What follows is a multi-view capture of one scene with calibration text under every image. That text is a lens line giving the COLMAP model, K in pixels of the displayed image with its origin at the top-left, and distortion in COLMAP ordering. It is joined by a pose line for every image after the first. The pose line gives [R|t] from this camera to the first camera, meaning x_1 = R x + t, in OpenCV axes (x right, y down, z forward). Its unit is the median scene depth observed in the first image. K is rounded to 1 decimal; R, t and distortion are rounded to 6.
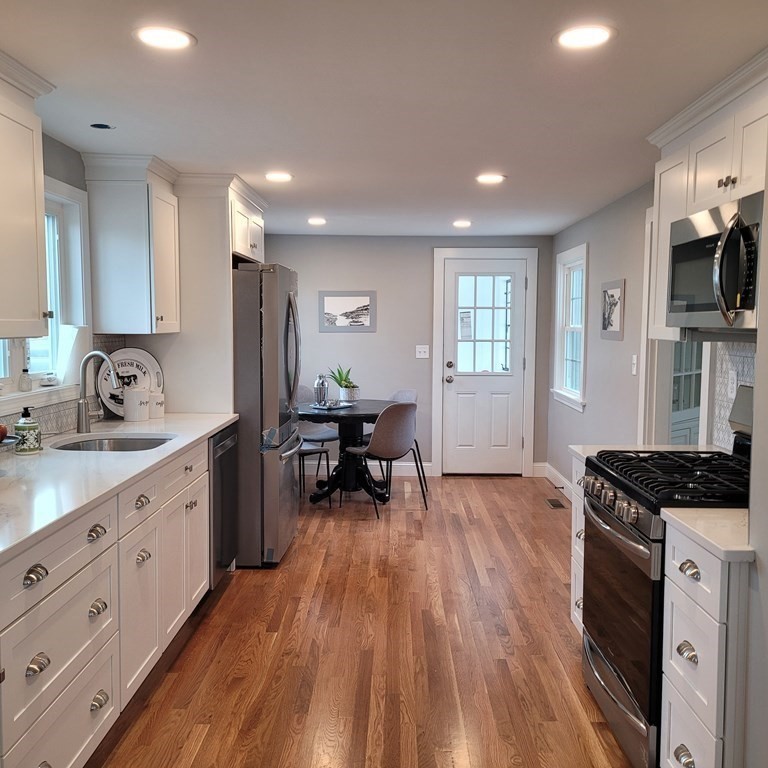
lens RADIAL K [[772.7, 0, 383.7], [0, 772.7, 382.6], [0, 0, 1]] dist [0.028753, 0.000000]
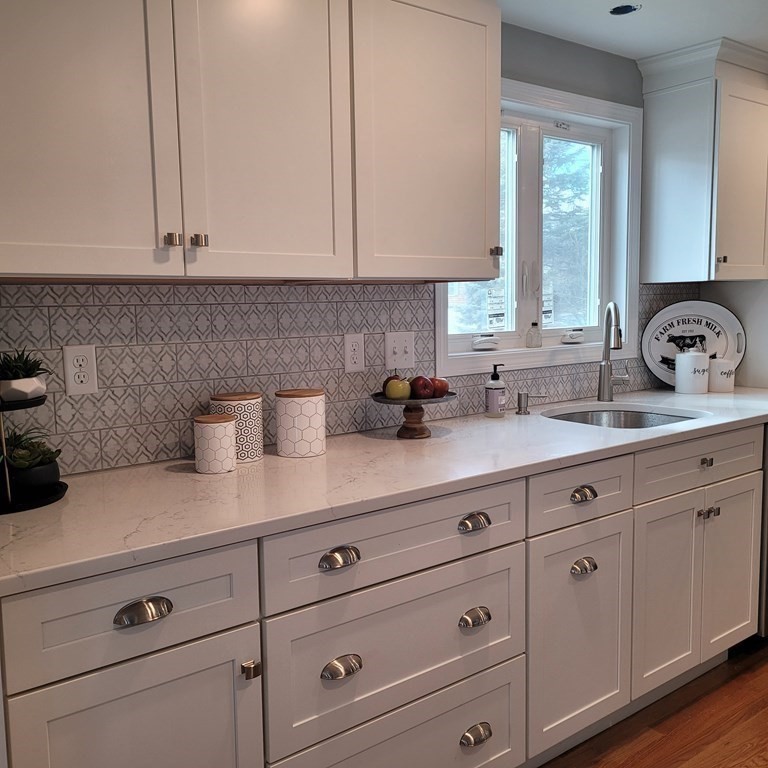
lens RADIAL K [[772.7, 0, 384.1], [0, 772.7, 384.7], [0, 0, 1]] dist [0.028753, 0.000000]
pose [[0.626471, 0.067451, -0.776521, 0.110415], [-0.039292, 0.997715, 0.054965, 0.011005], [0.778454, -0.003923, 0.627689, 0.298866]]
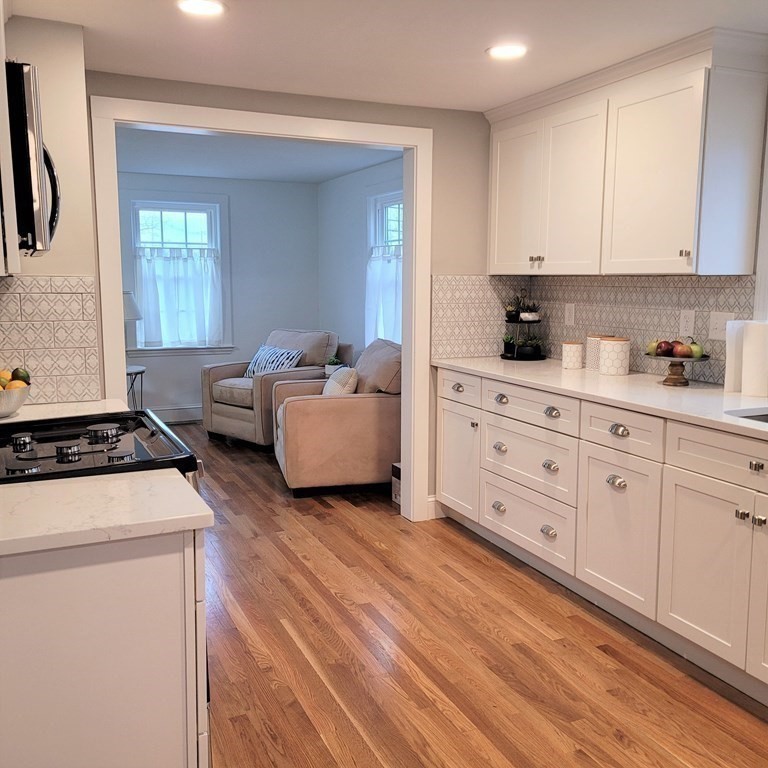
lens RADIAL K [[772.7, 0, 386.6], [0, 772.7, 386.7], [0, 0, 1]] dist [0.028753, 0.000000]
pose [[-0.903227, 0.054499, -0.425689, 0.328996], [-0.038929, 0.977411, 0.207733, -0.087647], [0.427394, 0.204201, -0.880702, 1.402953]]
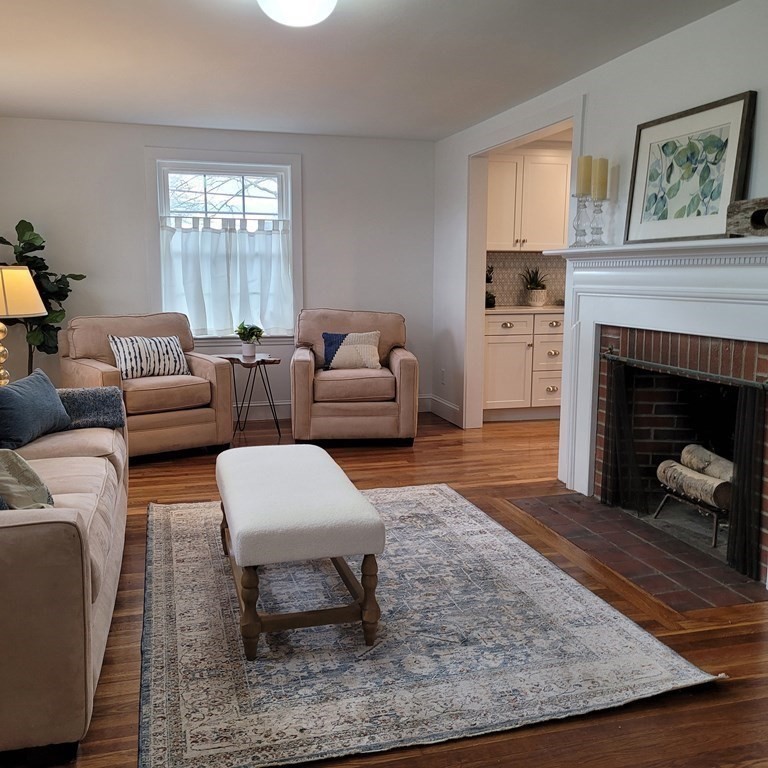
lens RADIAL K [[772.7, 0, 383.4], [0, 772.7, 384.7], [0, 0, 1]] dist [0.028753, 0.000000]
pose [[0.290021, 0.136456, -0.947242, 1.313728], [-0.075373, 0.989965, 0.119533, 0.092845], [0.954048, 0.036729, 0.297396, -0.323537]]
